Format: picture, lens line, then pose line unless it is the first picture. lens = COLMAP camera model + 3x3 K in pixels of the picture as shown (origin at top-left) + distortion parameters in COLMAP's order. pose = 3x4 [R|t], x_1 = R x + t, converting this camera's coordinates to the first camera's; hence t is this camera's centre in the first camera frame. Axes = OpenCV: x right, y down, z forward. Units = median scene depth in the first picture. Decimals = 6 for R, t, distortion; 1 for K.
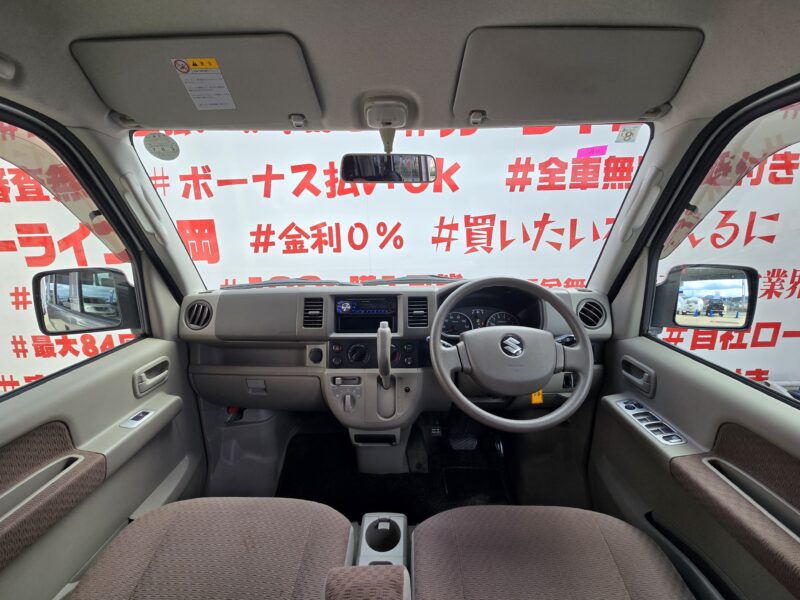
lens RADIAL K [[322.6, 0, 399.5], [0, 322.6, 292.3], [0, 0, 1]] dist [-0.019758, 0.007552]
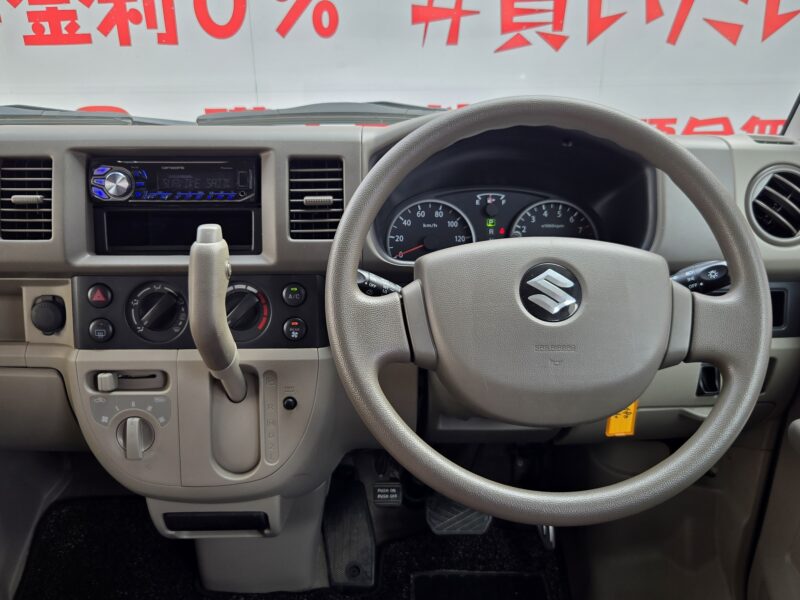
lens RADIAL K [[796.3, 0, 362.0], [0, 796.3, 281.2], [0, 0, 1]] dist [0.013212, -0.000555]
pose [[0.999295, 0.000550, 0.037534, 0.073701], [-0.006620, 0.986801, 0.161801, 0.007487], [-0.036949, -0.161936, 0.986109, 0.090637]]
